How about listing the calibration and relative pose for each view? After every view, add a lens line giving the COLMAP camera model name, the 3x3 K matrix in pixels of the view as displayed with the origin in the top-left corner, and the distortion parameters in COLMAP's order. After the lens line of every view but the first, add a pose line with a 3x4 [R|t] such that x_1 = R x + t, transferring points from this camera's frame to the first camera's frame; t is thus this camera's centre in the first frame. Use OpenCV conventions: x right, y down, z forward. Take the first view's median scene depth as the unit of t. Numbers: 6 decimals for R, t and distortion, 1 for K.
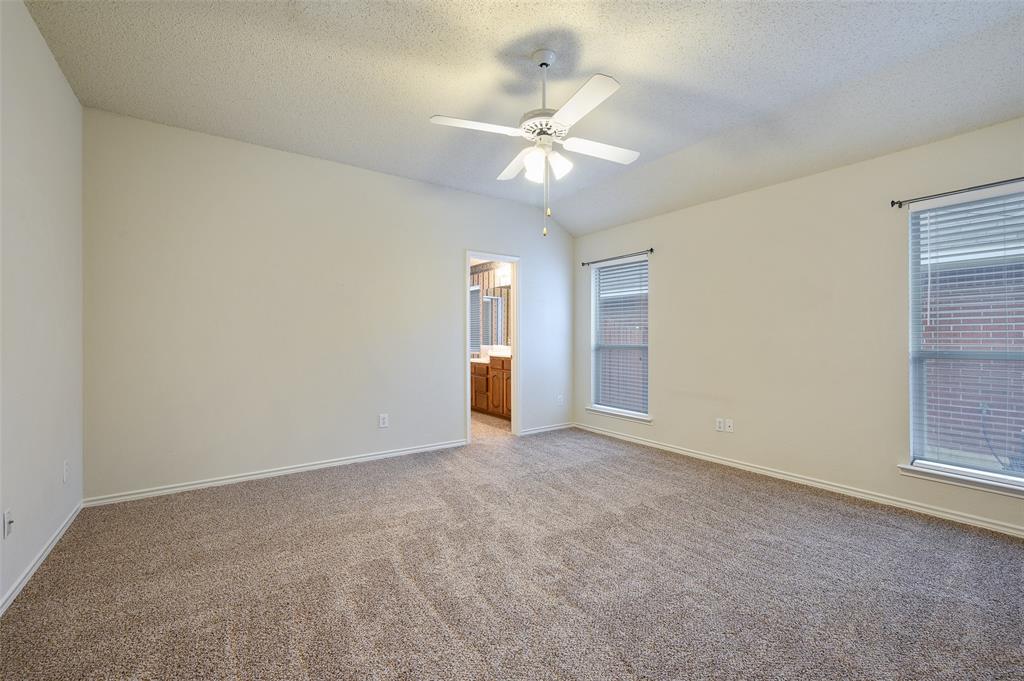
lens RADIAL K [[438.3, 0, 513.2], [0, 438.3, 339.5], [0, 0, 1]] dist [-0.002036, 0.000673]
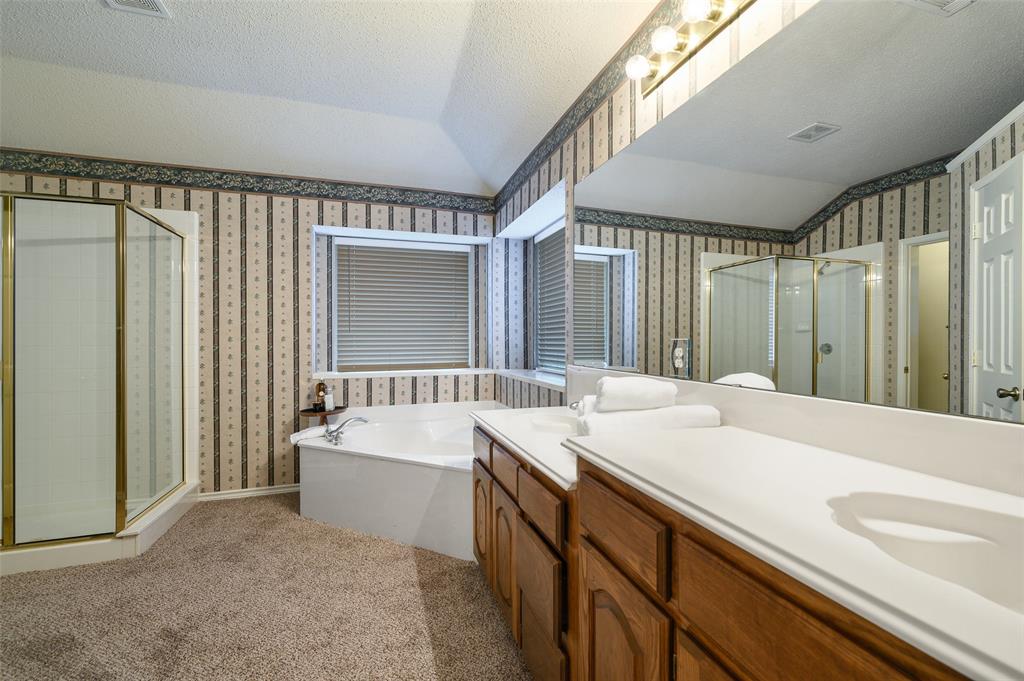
lens RADIAL K [[438.3, 0, 513.7], [0, 438.3, 339.4], [0, 0, 1]] dist [-0.002036, 0.000673]
pose [[0.960116, 0.000947, -0.279601, -0.018450], [0.000308, 0.999990, 0.004447, -0.007829], [0.279602, -0.004356, 0.960106, 0.538016]]
